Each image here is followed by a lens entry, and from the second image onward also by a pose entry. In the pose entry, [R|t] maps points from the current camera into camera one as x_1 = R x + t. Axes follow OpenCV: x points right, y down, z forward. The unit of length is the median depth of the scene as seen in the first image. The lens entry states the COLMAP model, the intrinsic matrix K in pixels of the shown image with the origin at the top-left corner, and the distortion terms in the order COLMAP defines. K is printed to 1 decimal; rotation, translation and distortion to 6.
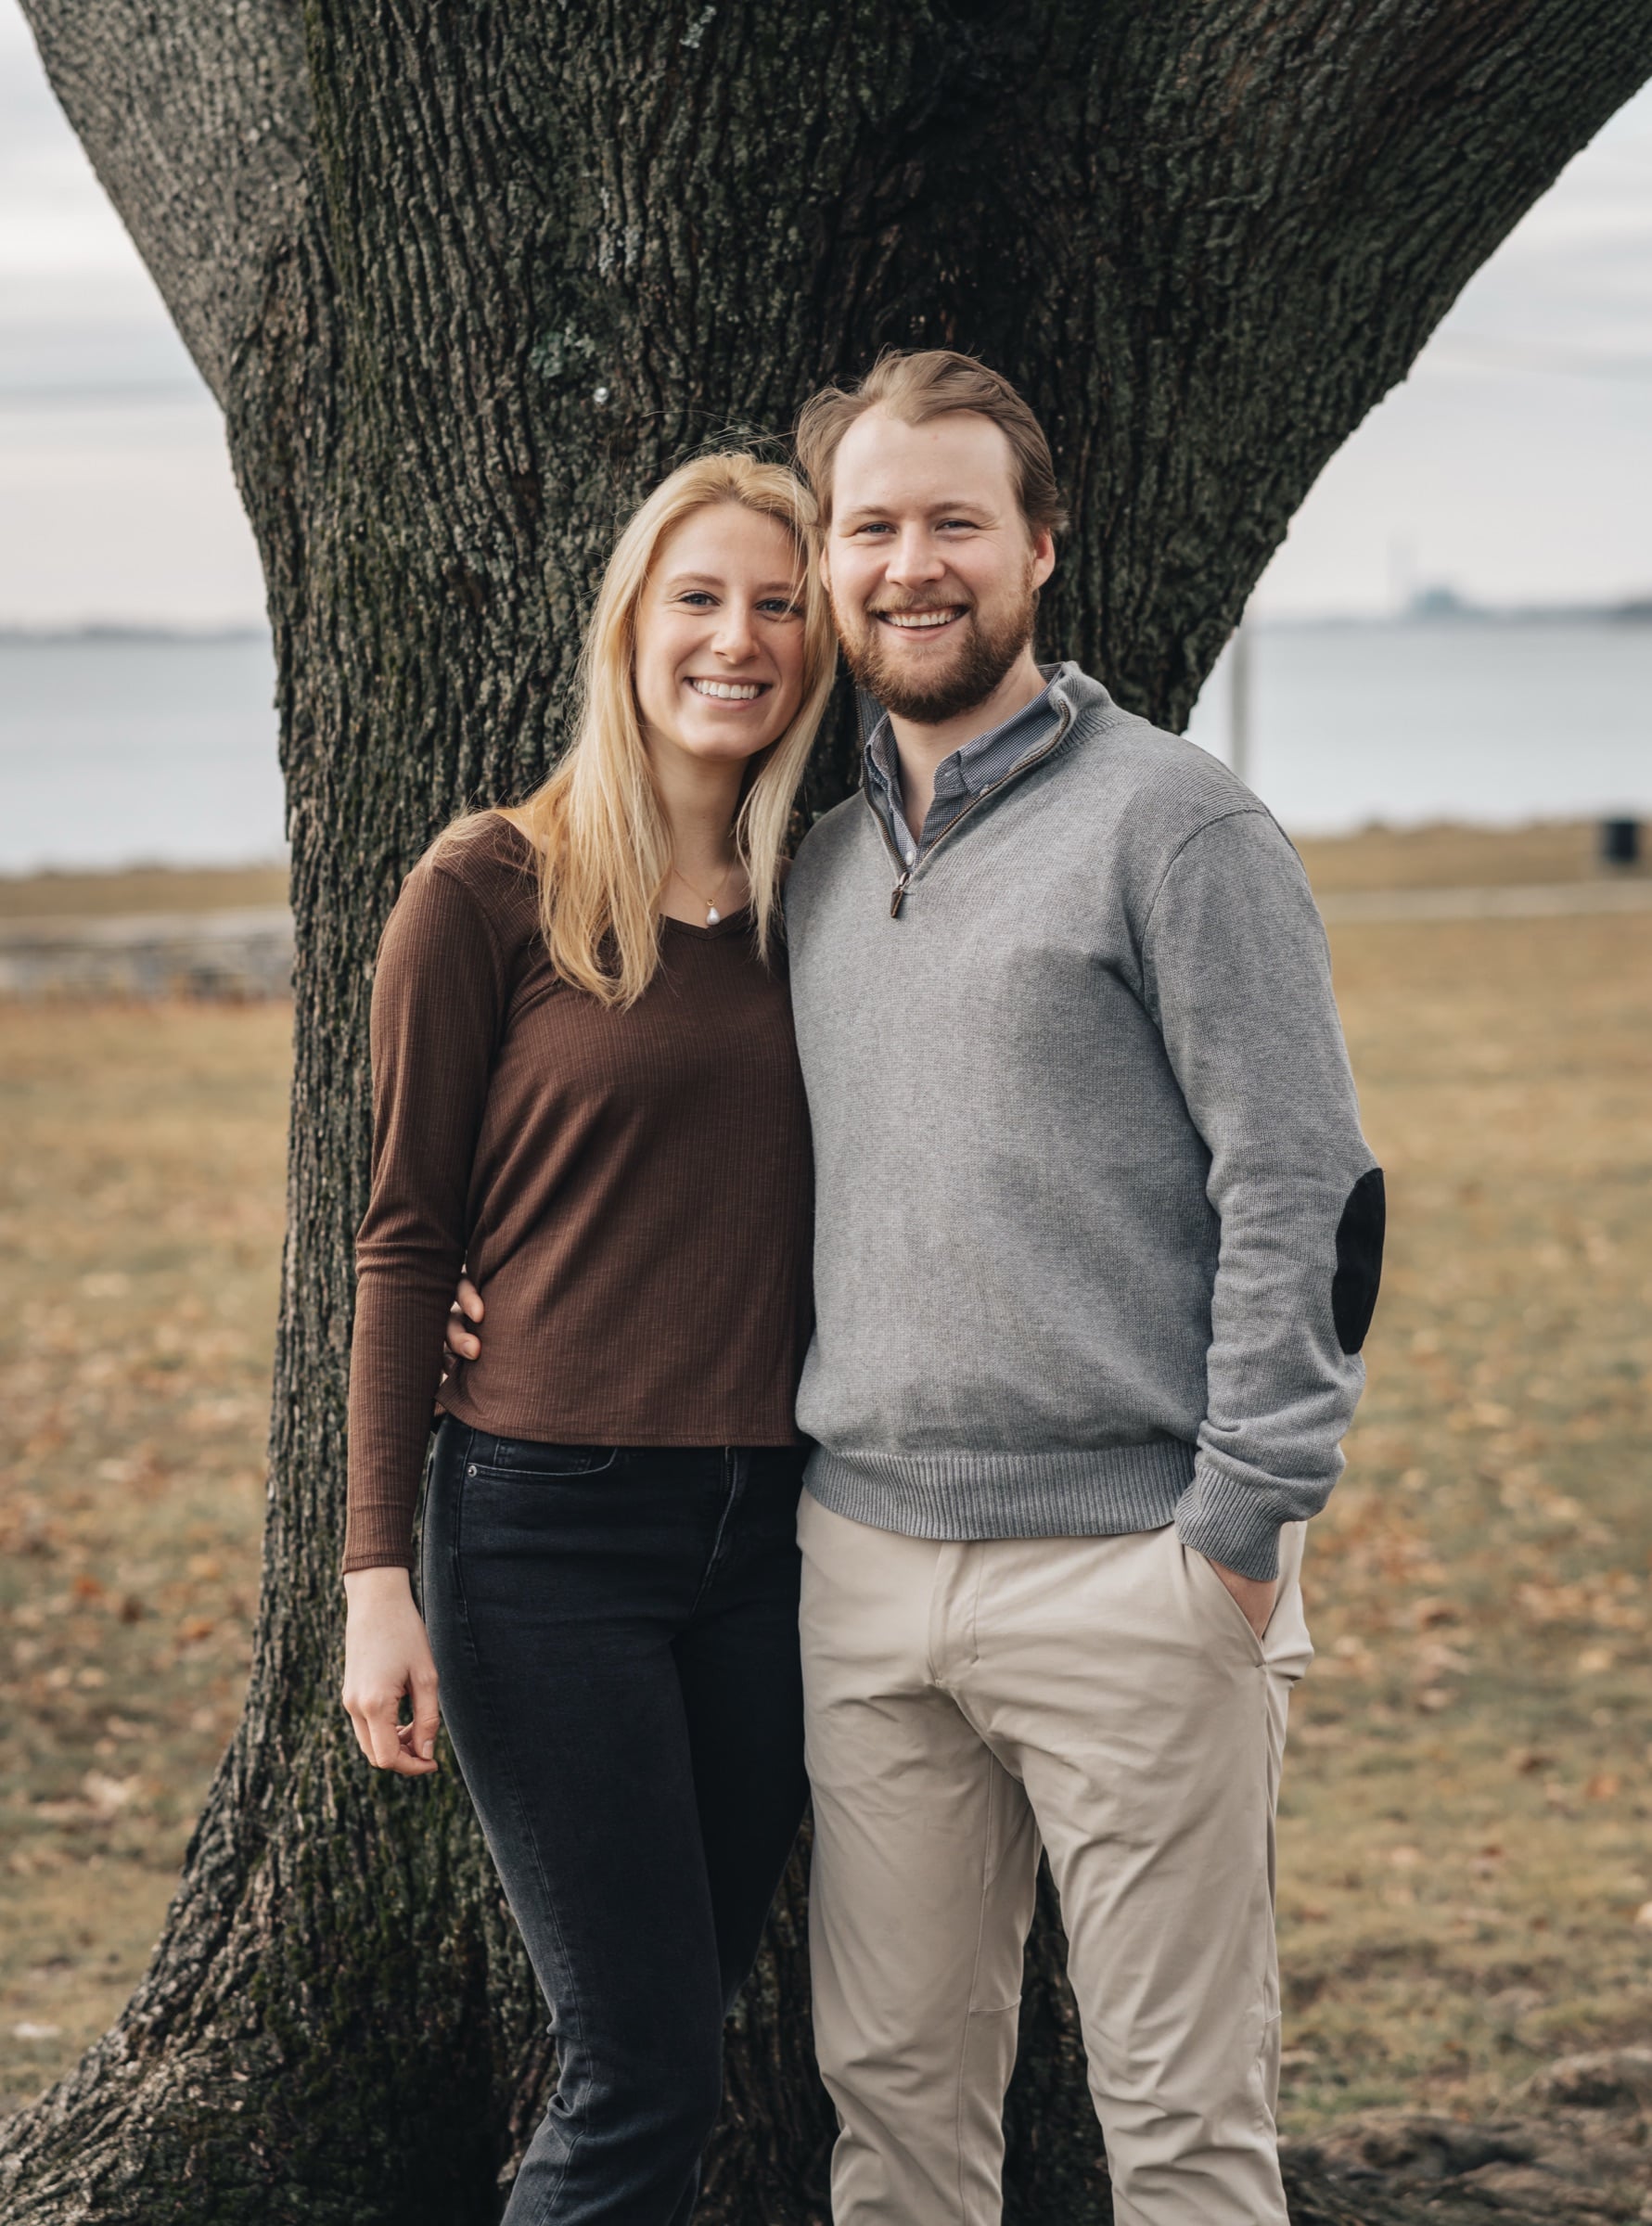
lens RADIAL K [[6707.2, 0, 691.7], [0, 6707.2, 1057.6], [0, 0, 1]] dist [-0.131011, 0.000000]
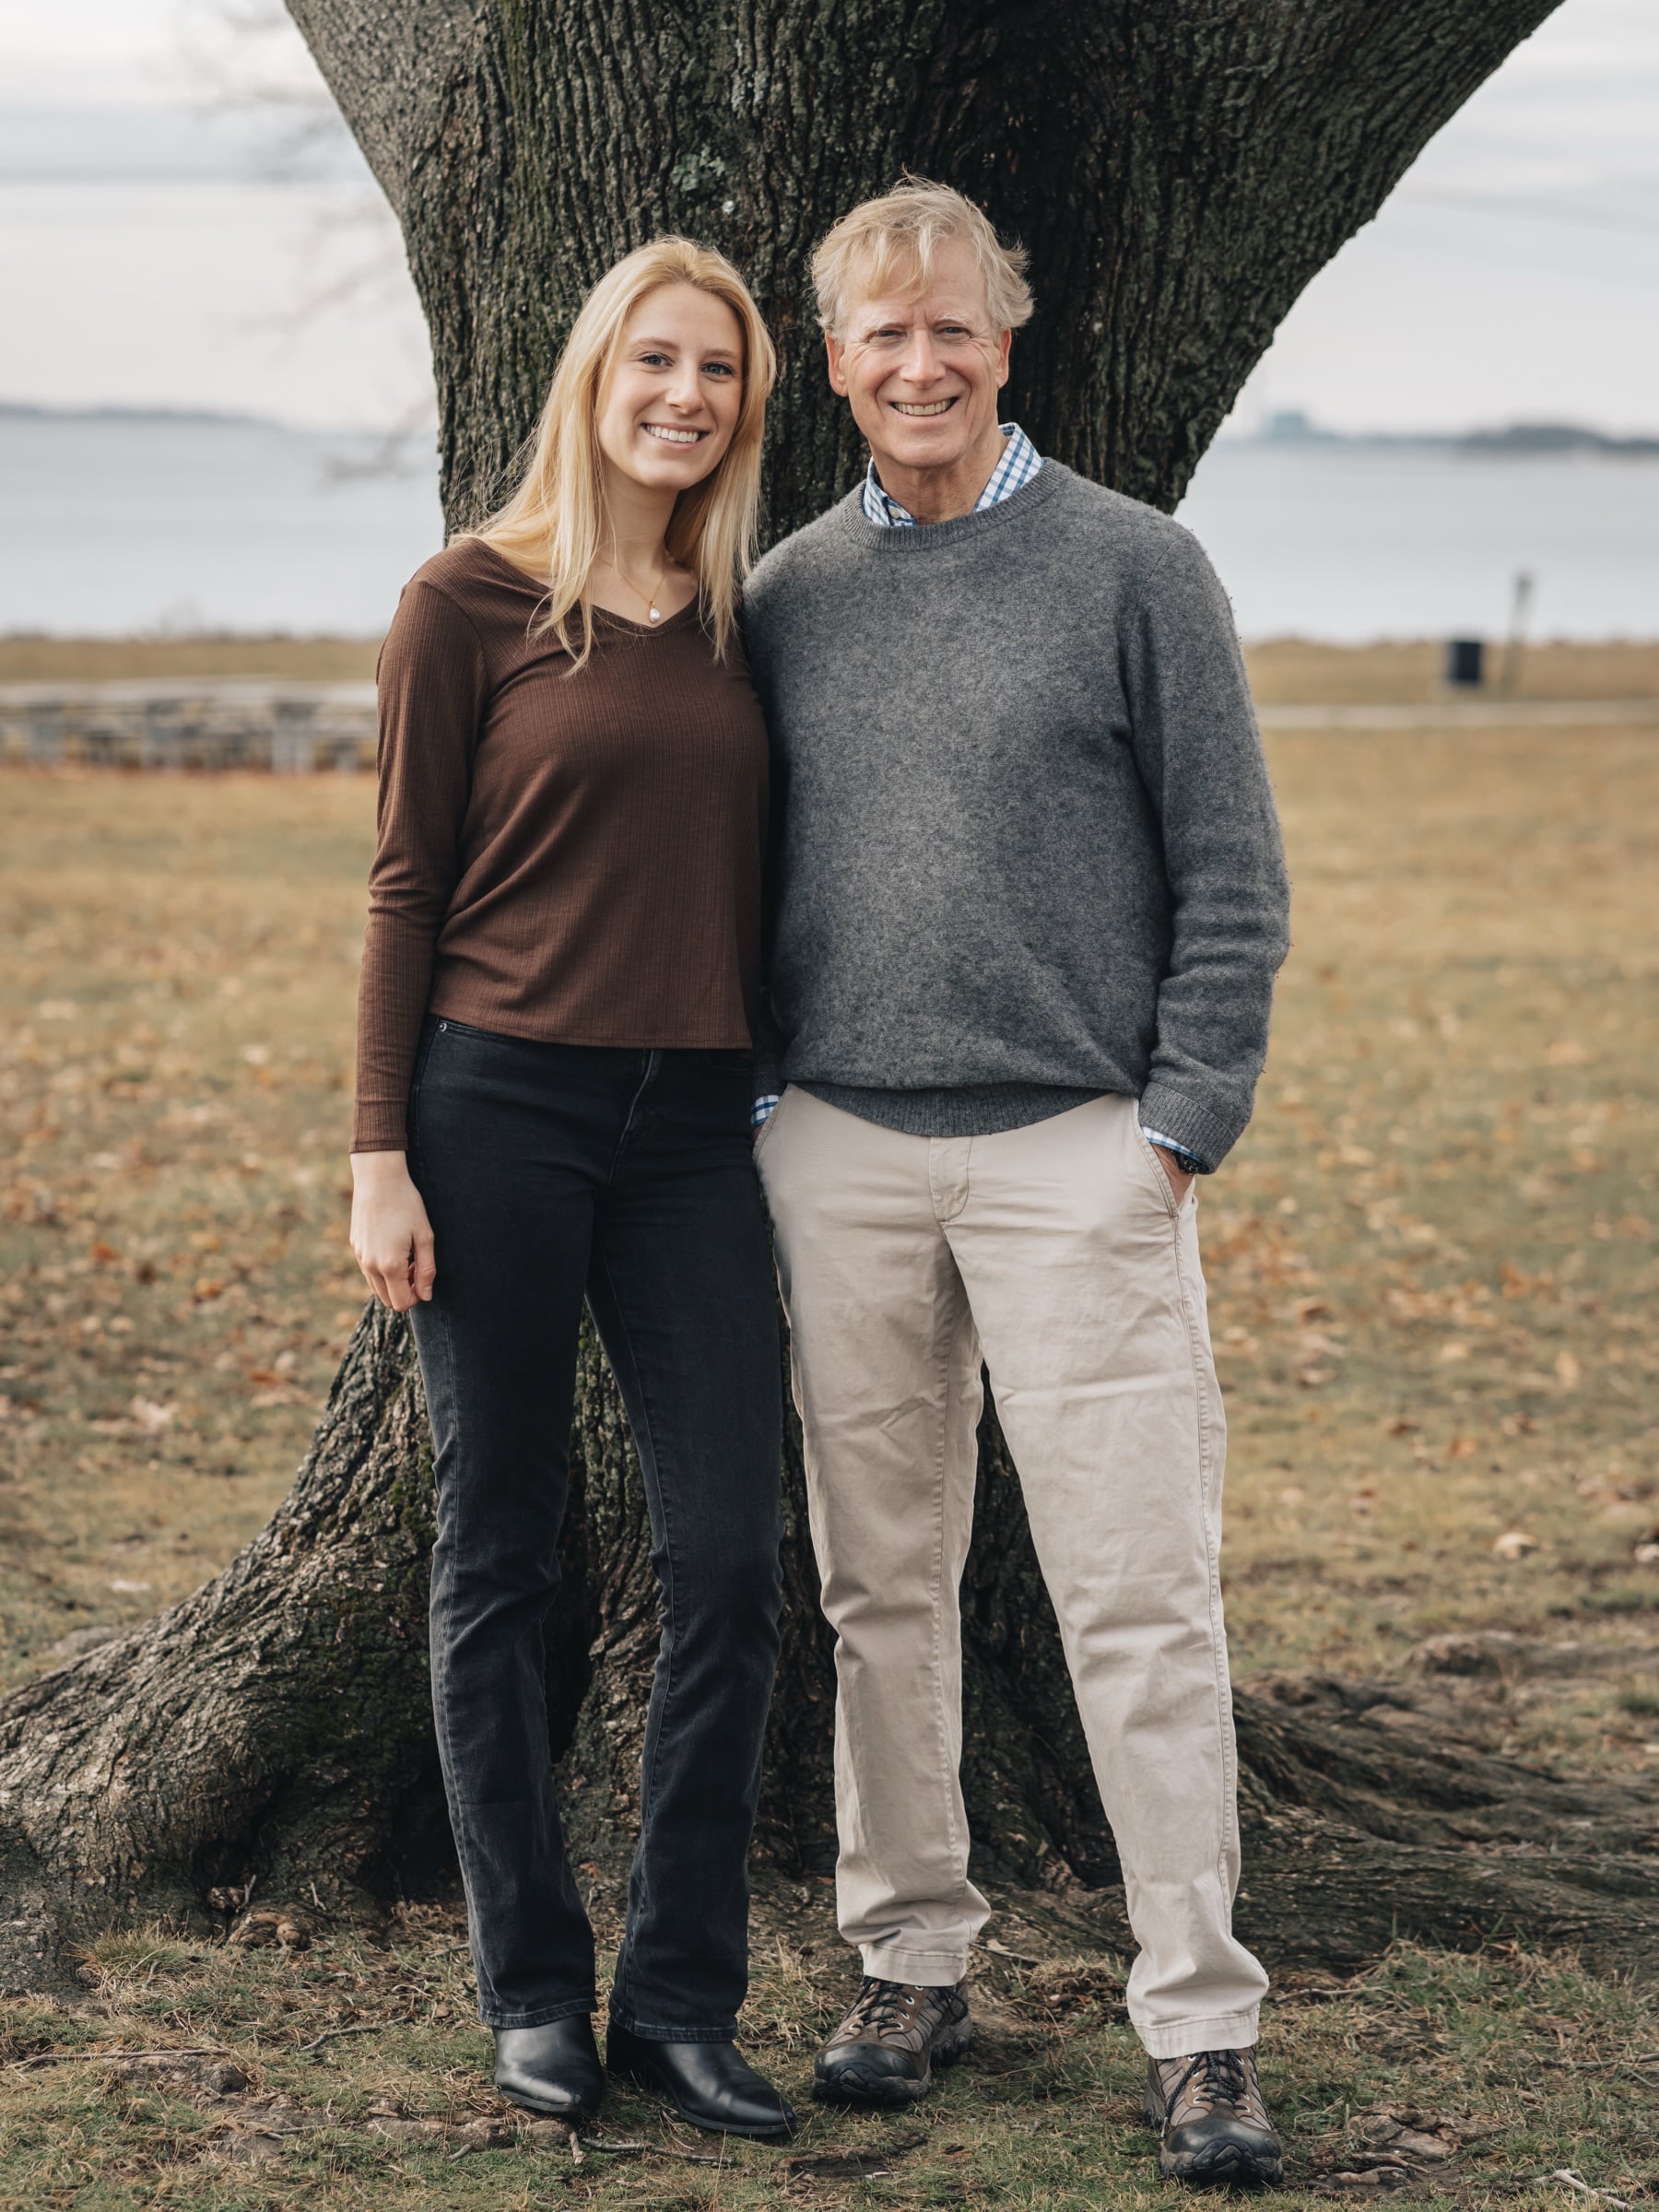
lens RADIAL K [[6664.7, 0, 681.7], [0, 6664.7, 1042.7], [0, 0, 1]] dist [-0.131011, 0.000000]
pose [[0.999117, 0.034477, 0.024022, -0.044738], [-0.035140, 0.998998, 0.027731, 0.020595], [-0.023042, -0.028551, 0.999327, -0.221770]]
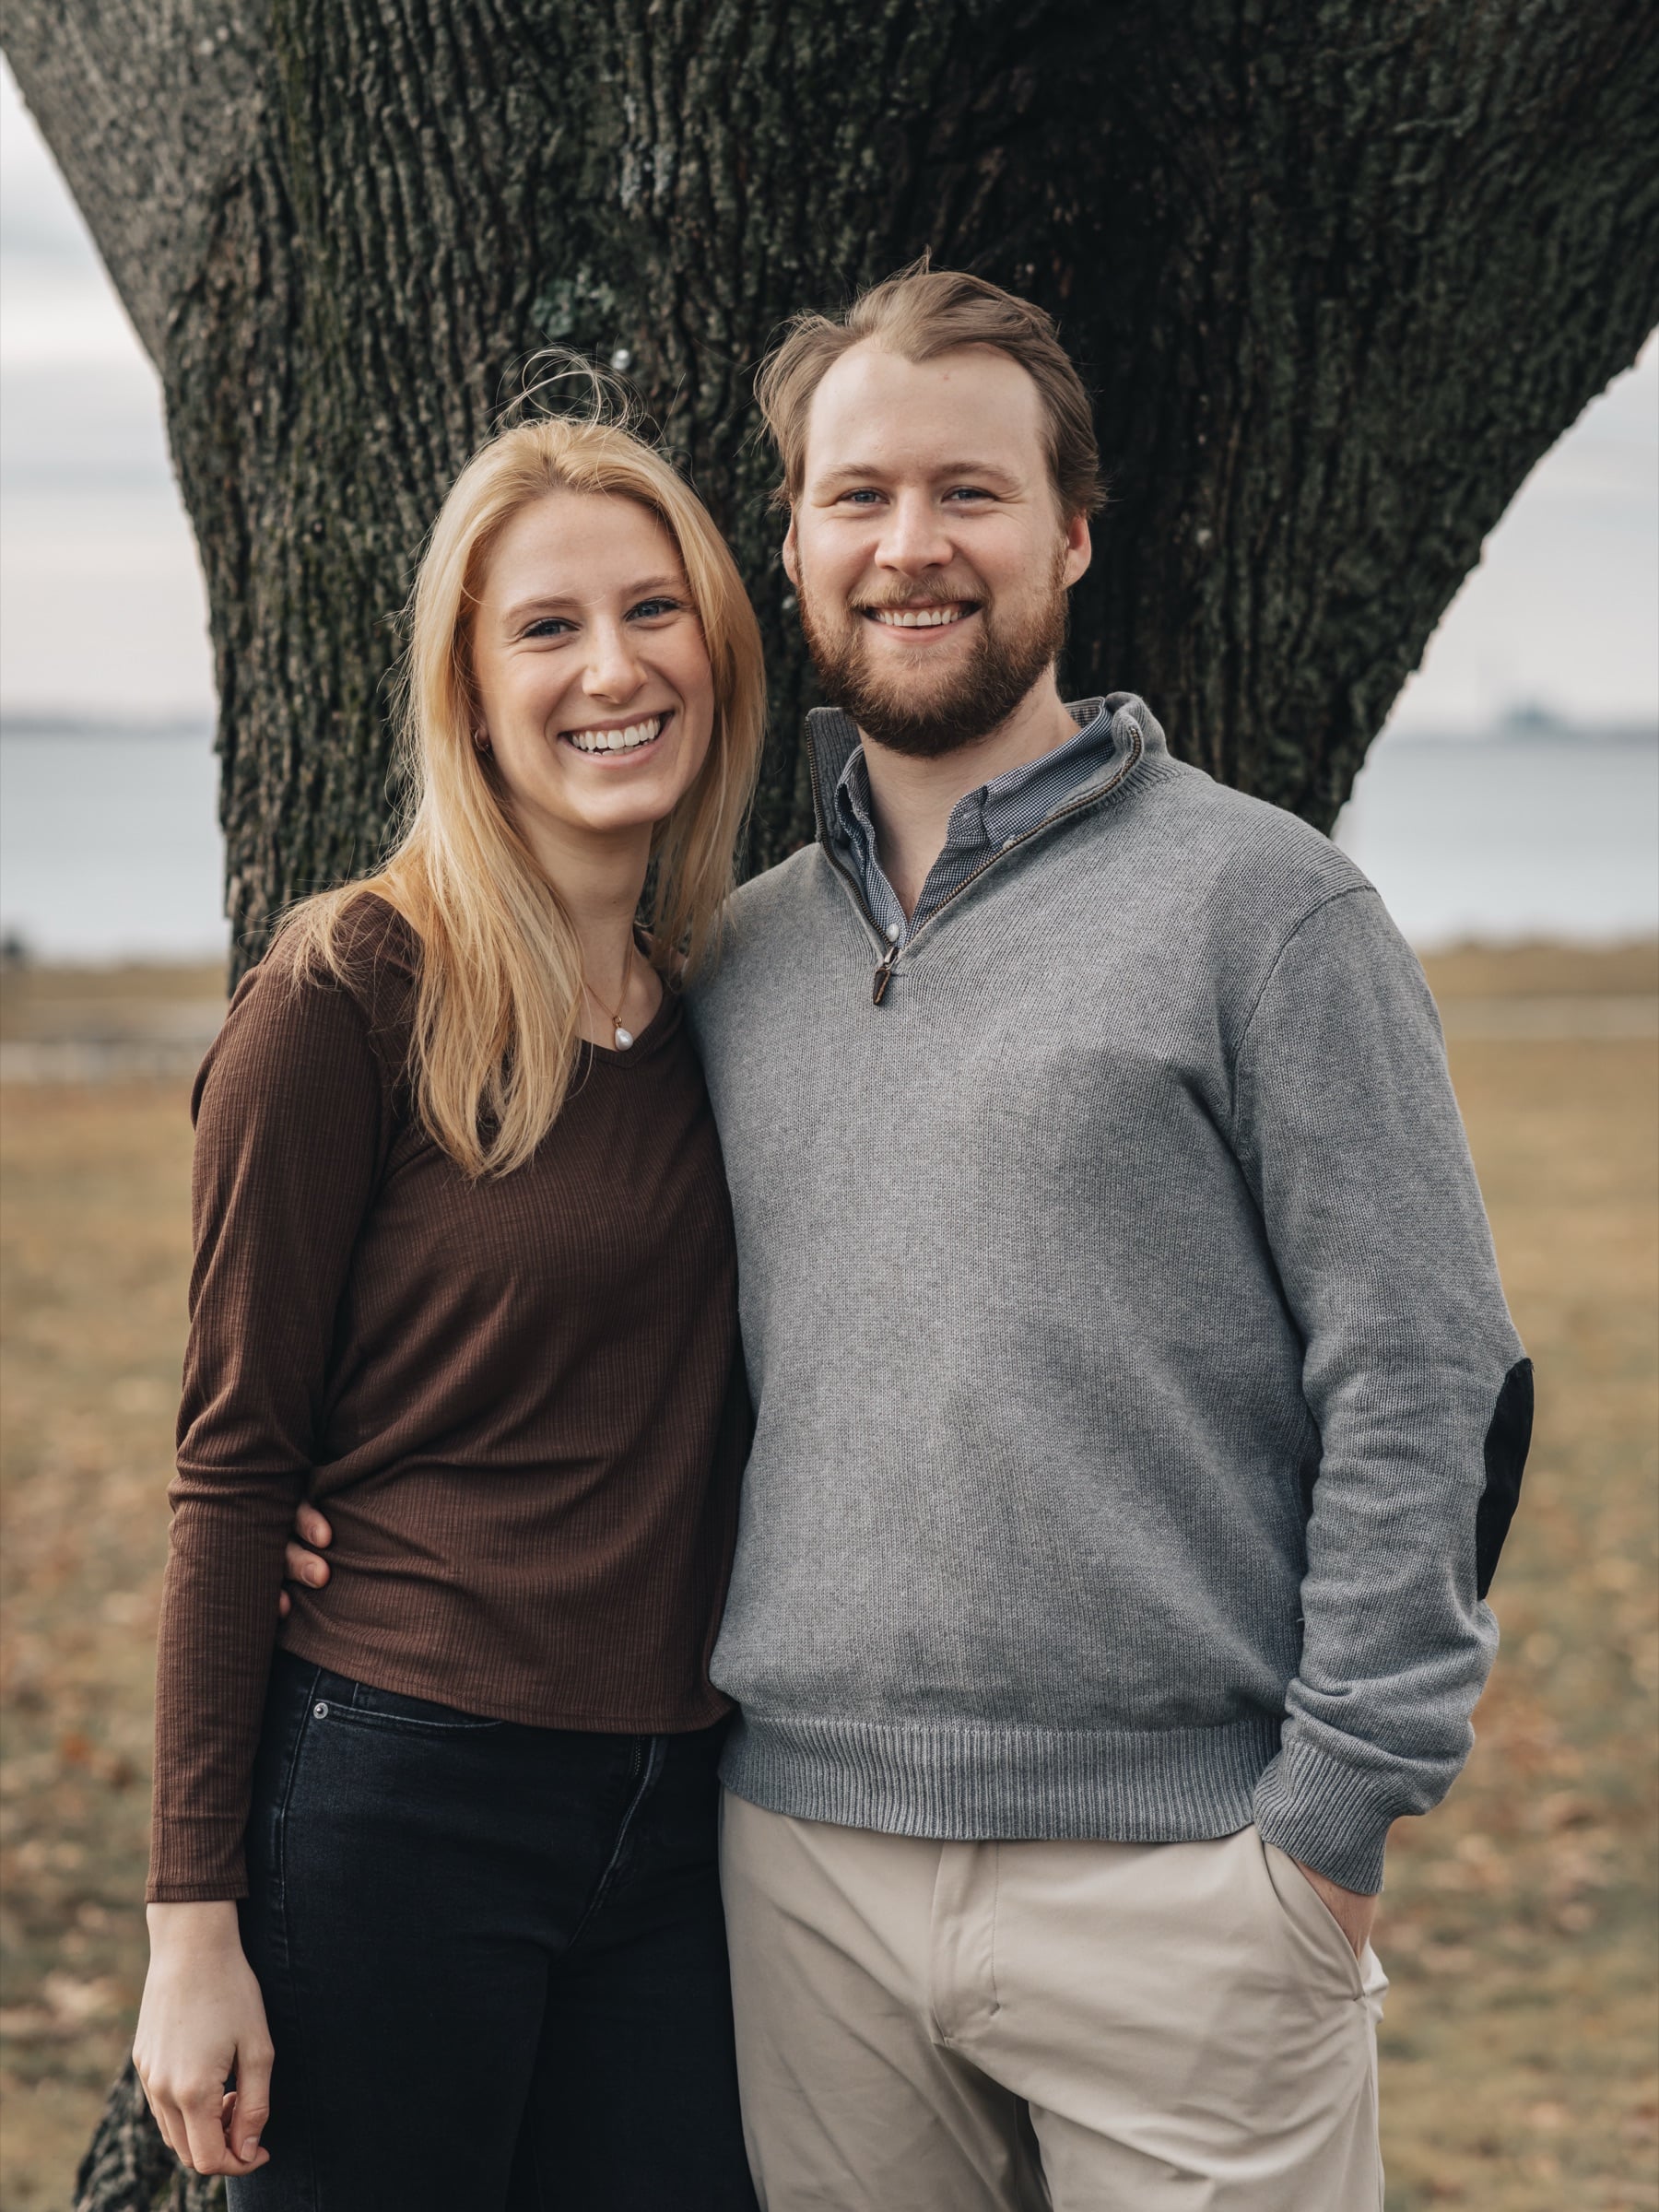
lens RADIAL K [[6664.7, 0, 734.4], [0, 6664.7, 1093.7], [0, 0, 1]] dist [-0.131011, 0.000000]
pose [[0.999797, 0.018925, -0.006940, 0.006649], [-0.018988, 0.999778, -0.009164, -0.005420], [0.006765, 0.009294, 0.999934, 0.210272]]
